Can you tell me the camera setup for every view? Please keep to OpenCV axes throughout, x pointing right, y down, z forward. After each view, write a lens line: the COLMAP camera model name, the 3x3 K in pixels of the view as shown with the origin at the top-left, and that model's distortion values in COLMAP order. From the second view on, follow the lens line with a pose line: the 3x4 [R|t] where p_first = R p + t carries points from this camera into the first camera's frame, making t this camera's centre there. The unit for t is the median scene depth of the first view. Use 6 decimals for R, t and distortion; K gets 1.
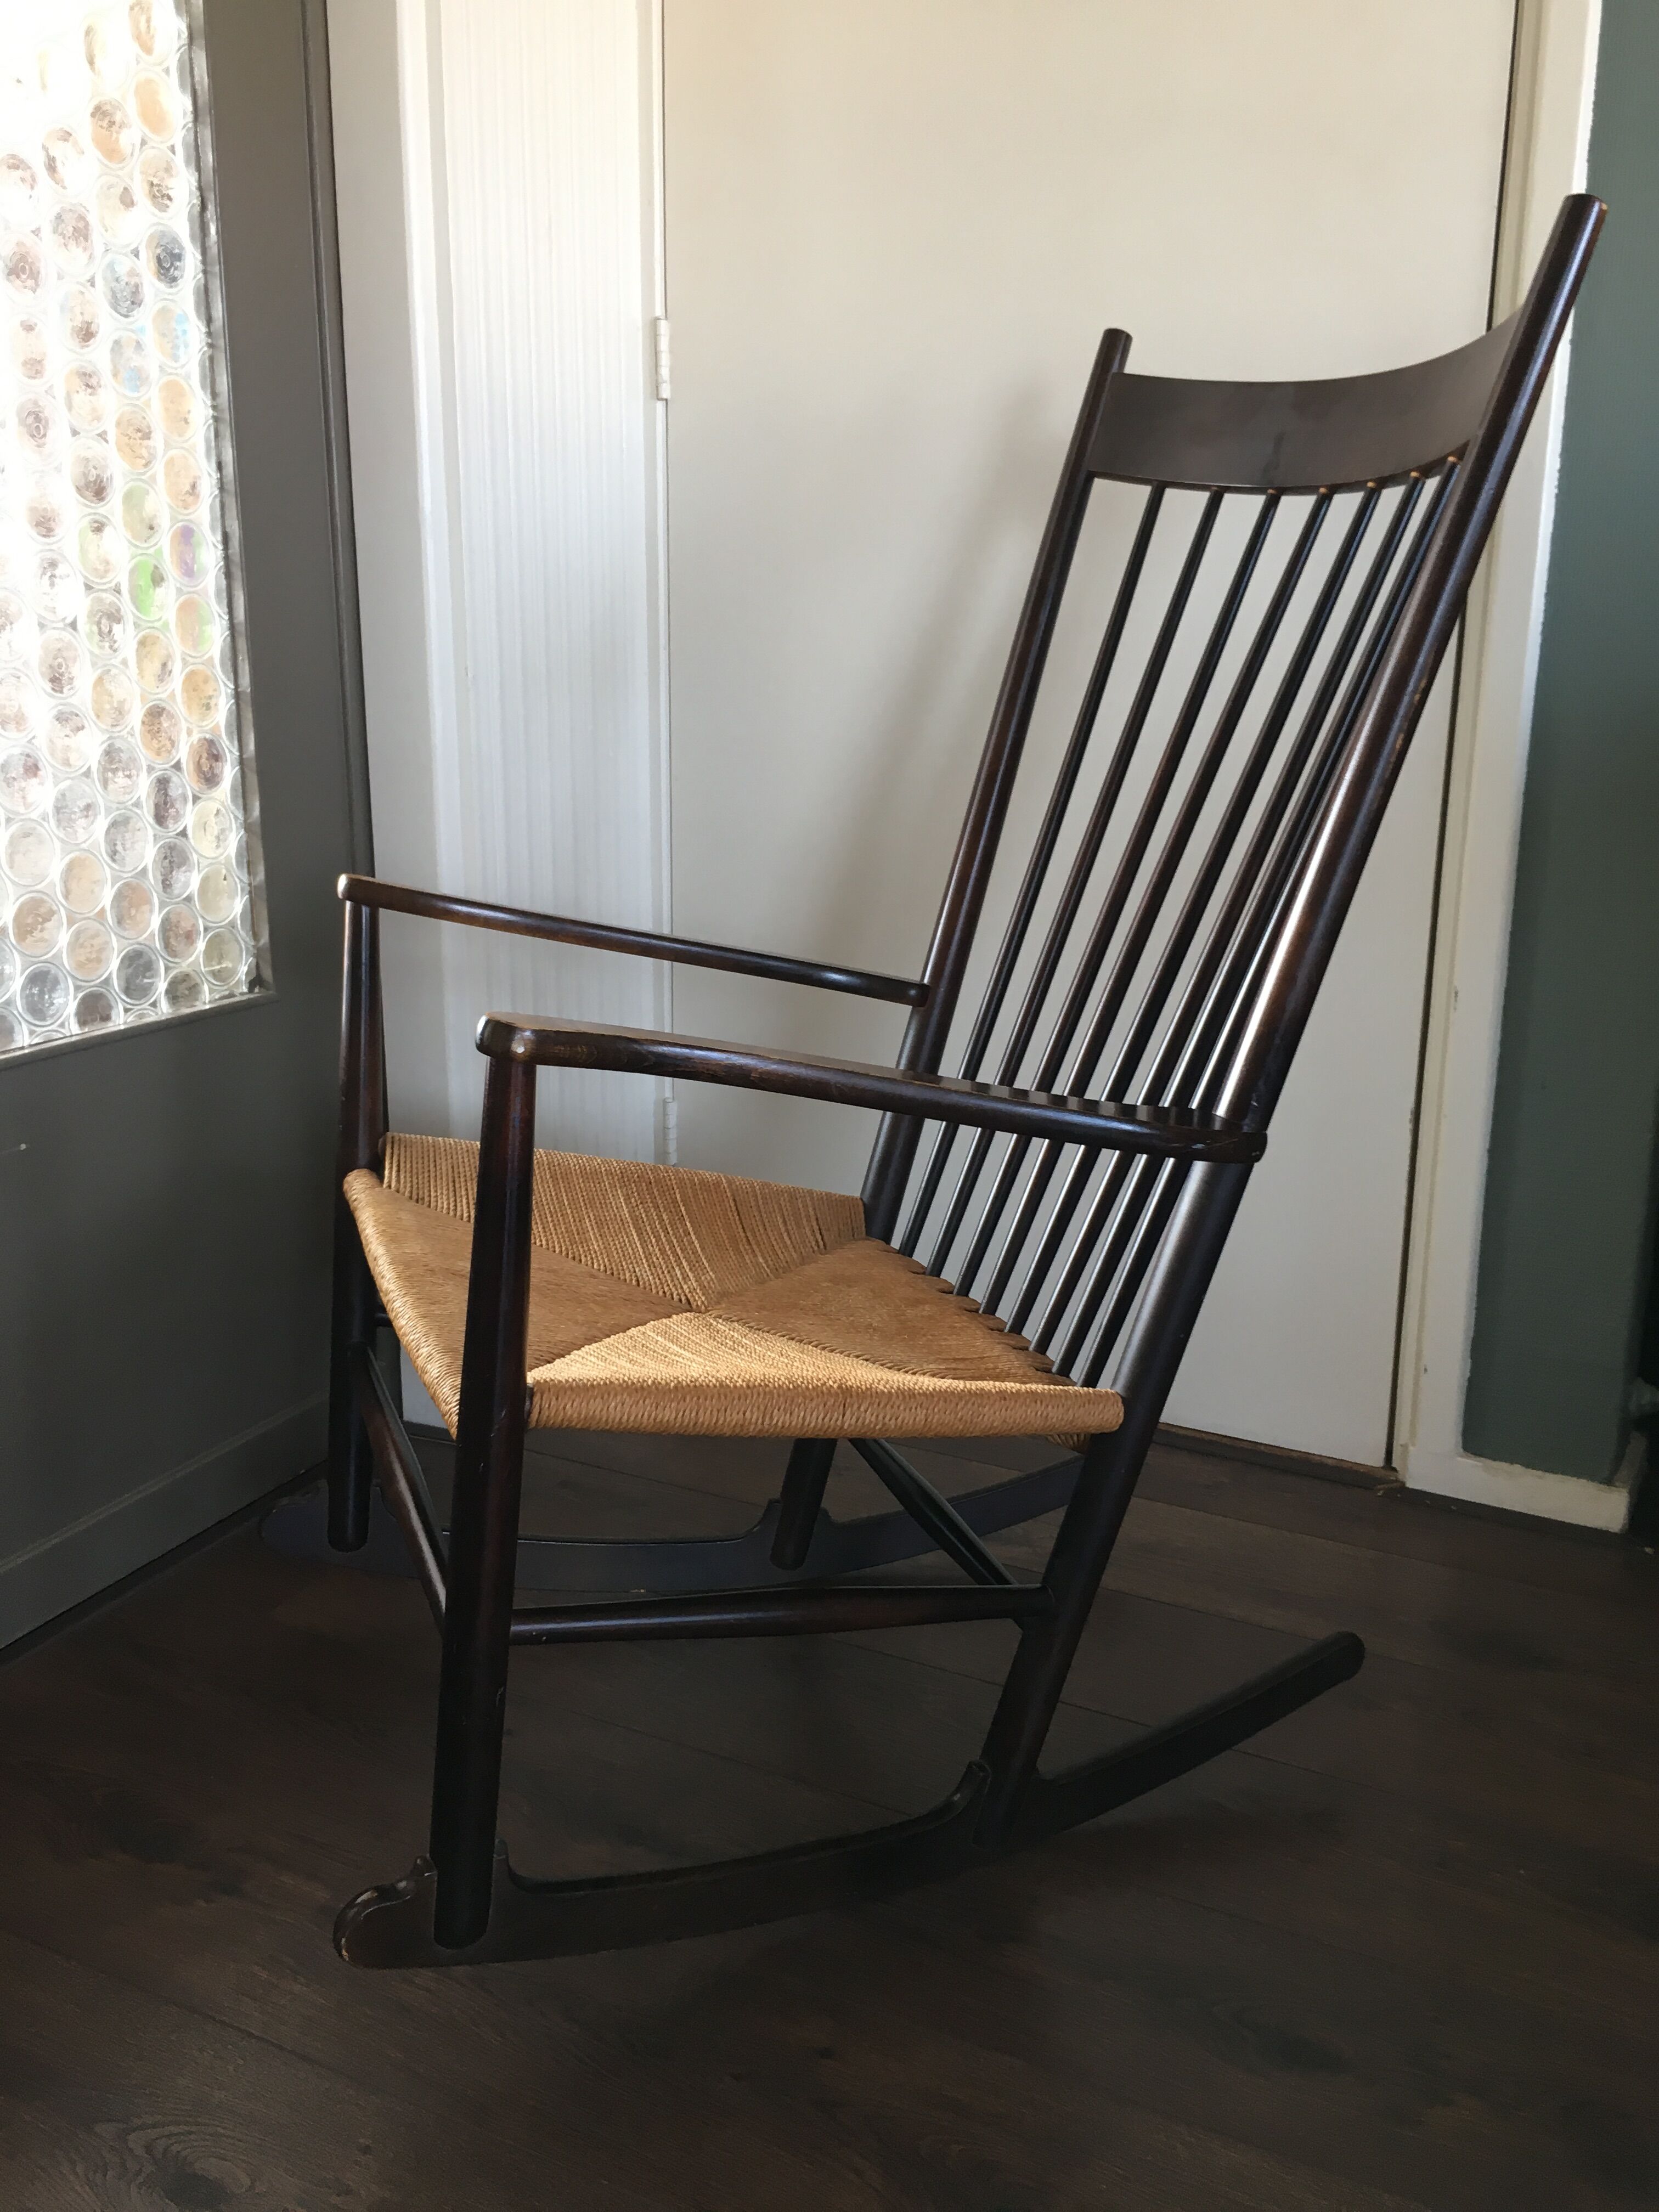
lens RADIAL K [[1930.4, 0, 833.6], [0, 1930.4, 1095.8], [0, 0, 1]] dist [0.090096, -0.135685]
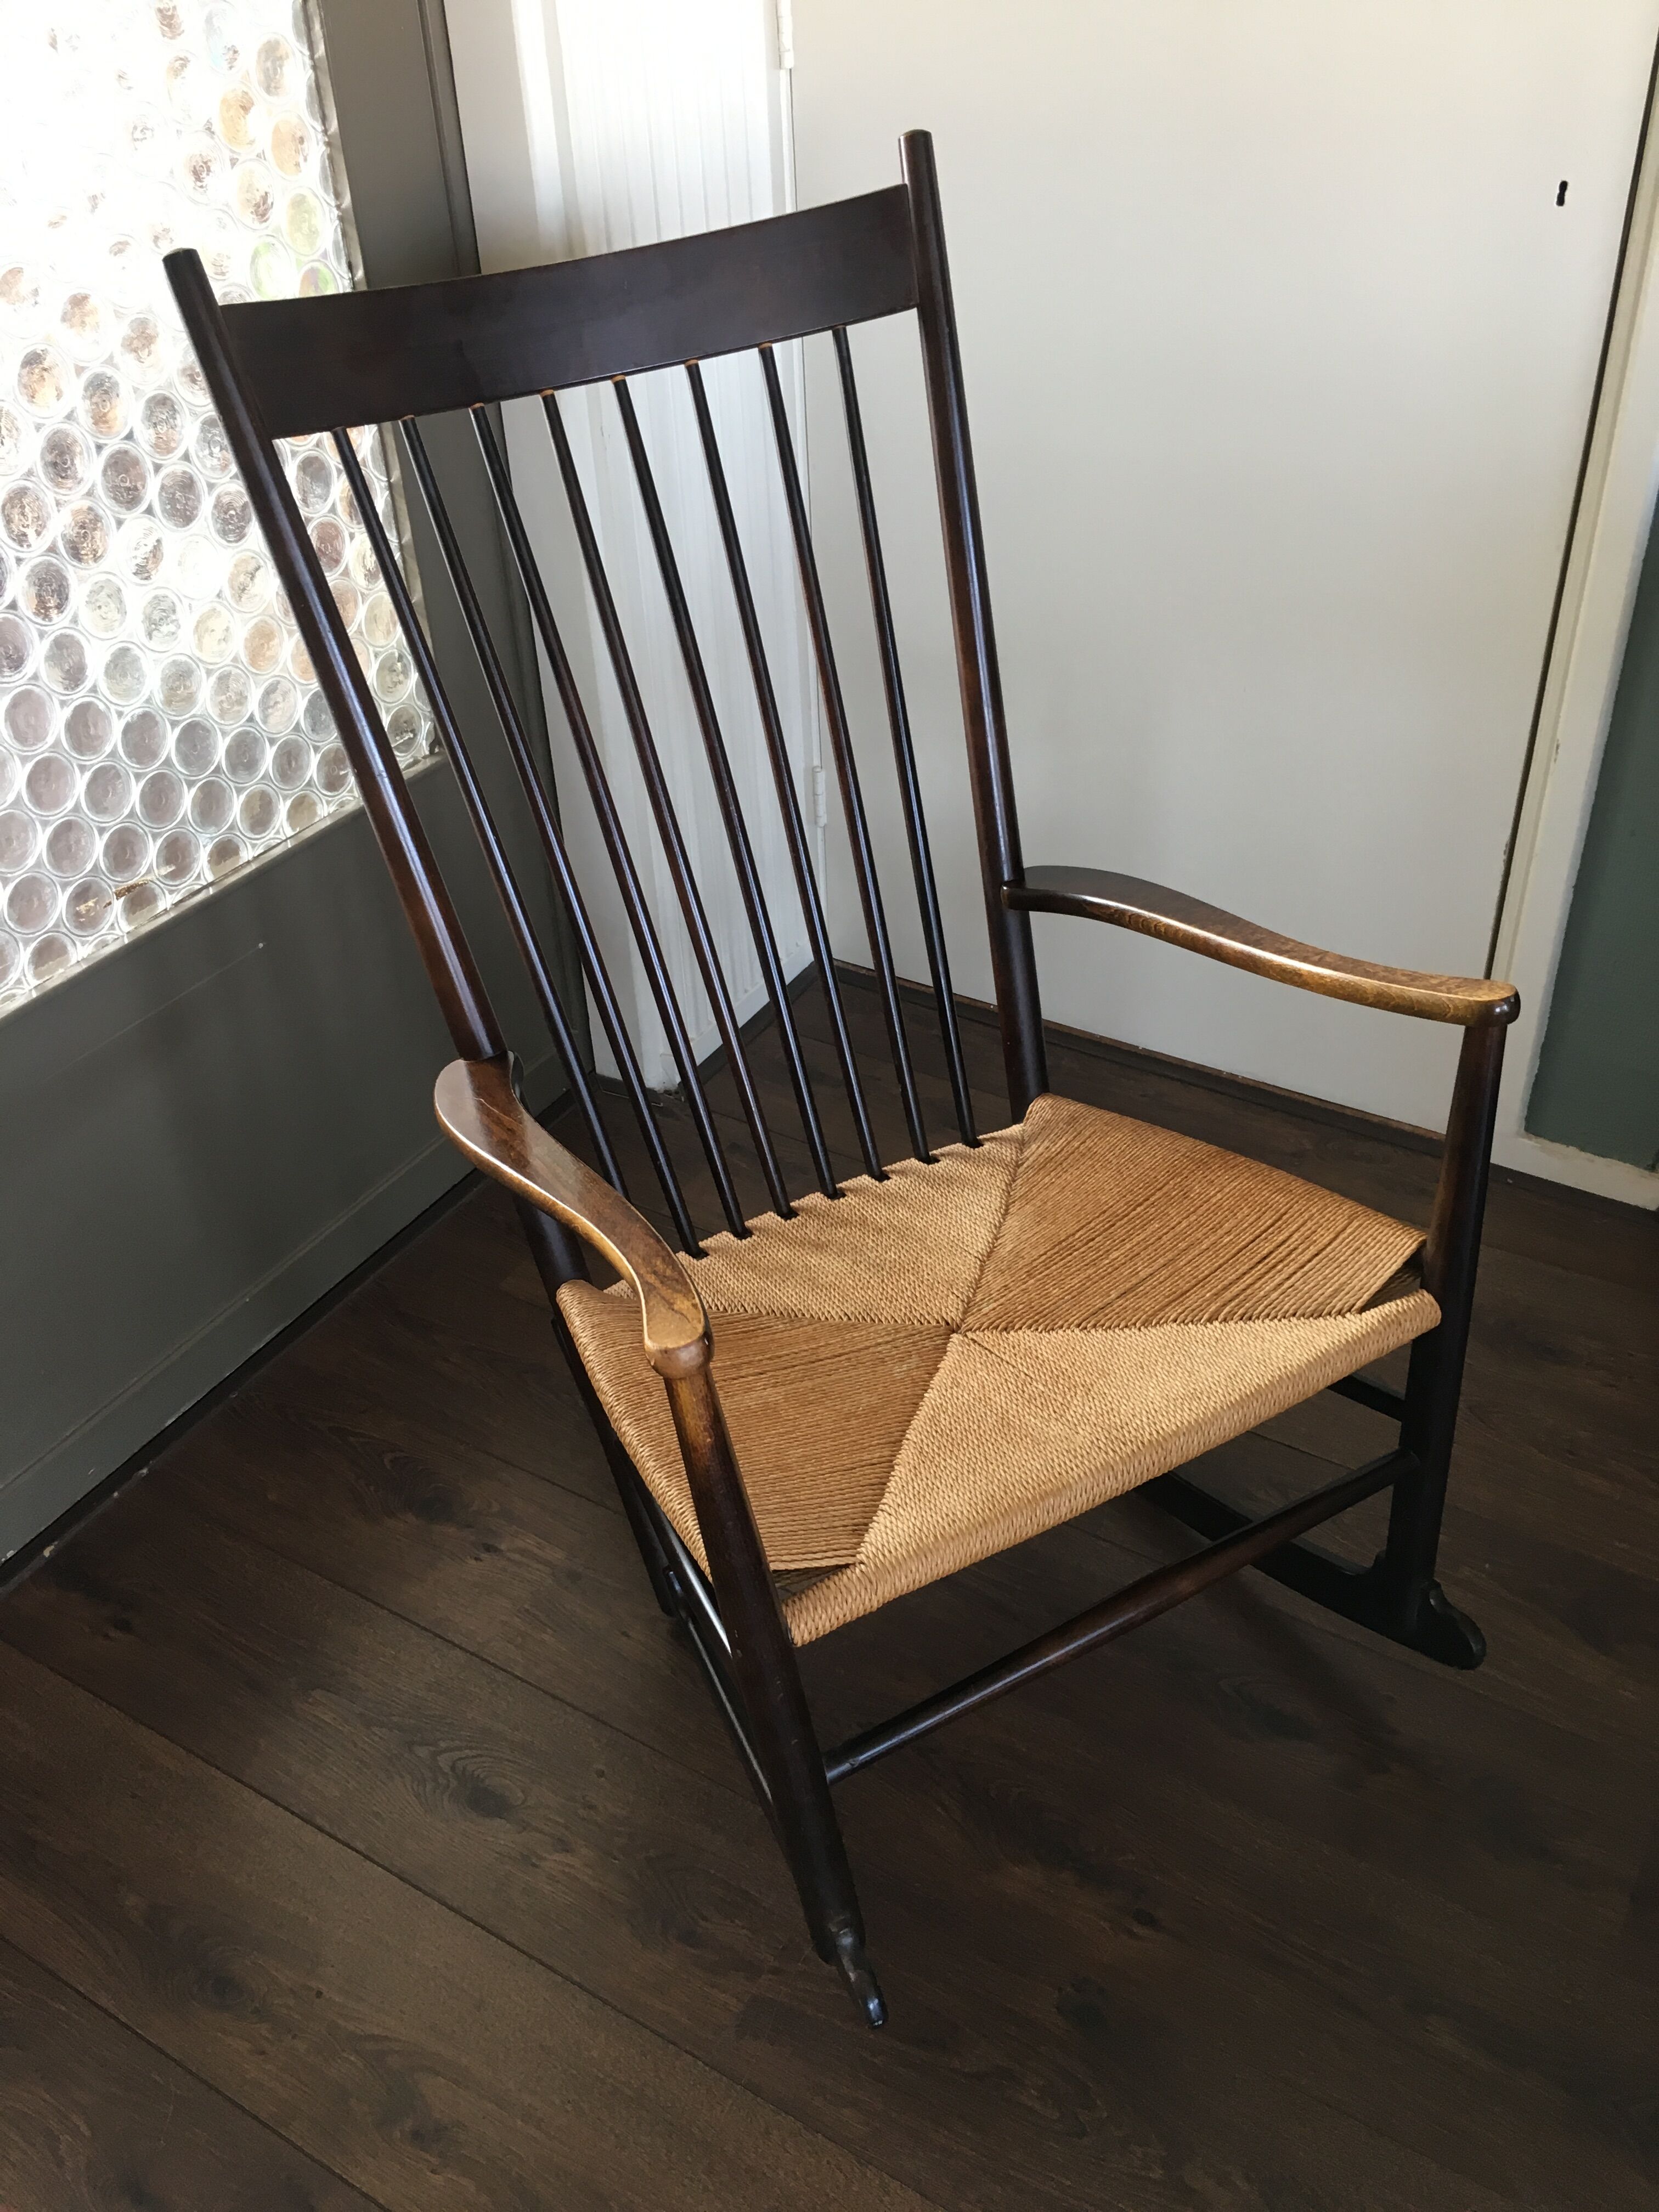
lens RADIAL K [[1930.4, 0, 829.3], [0, 1930.4, 1104.2], [0, 0, 1]] dist [0.090096, -0.135685]
pose [[0.994569, 0.010559, -0.103539, 0.045084], [0.028064, 0.930782, 0.364497, -0.281473], [0.100221, -0.365423, 0.925431, -0.079651]]
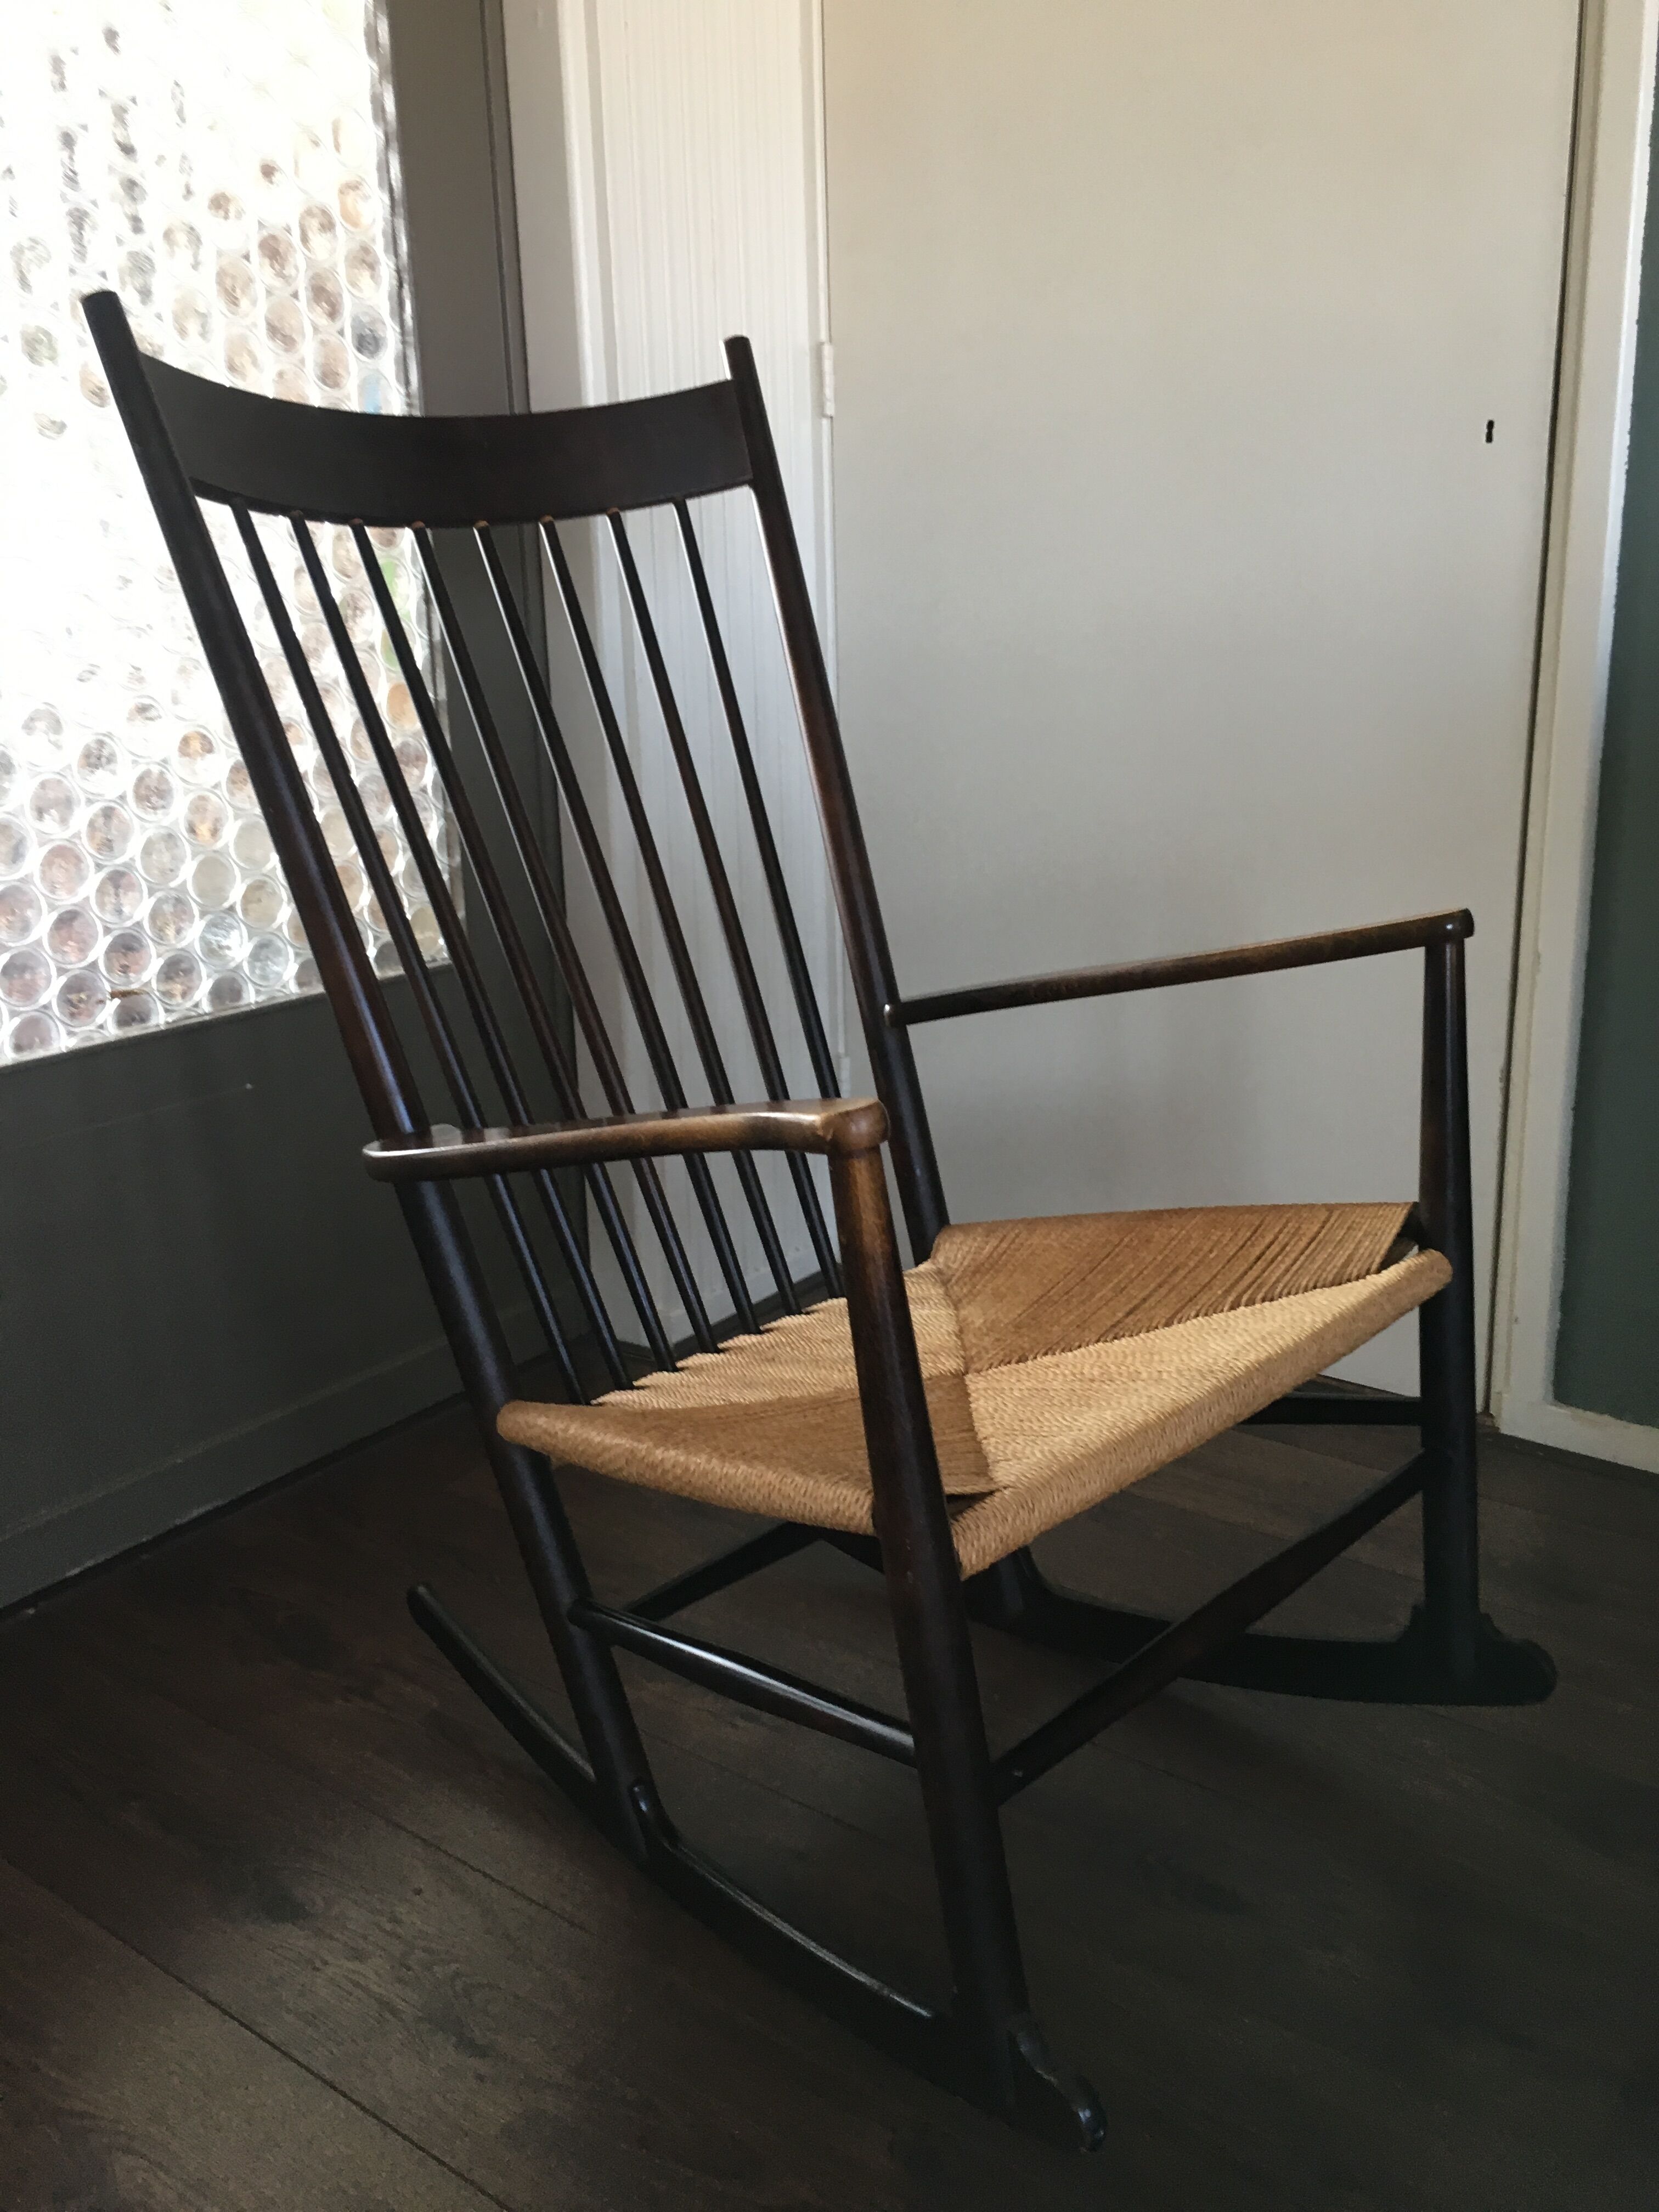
lens RADIAL K [[1930.4, 0, 831.5], [0, 1930.4, 1090.7], [0, 0, 1]] dist [0.090096, -0.135685]
pose [[0.978503, 0.012559, -0.205852, 0.173826], [-0.008686, 0.999768, 0.019711, 0.002031], [0.206052, -0.017499, 0.978385, -0.098560]]
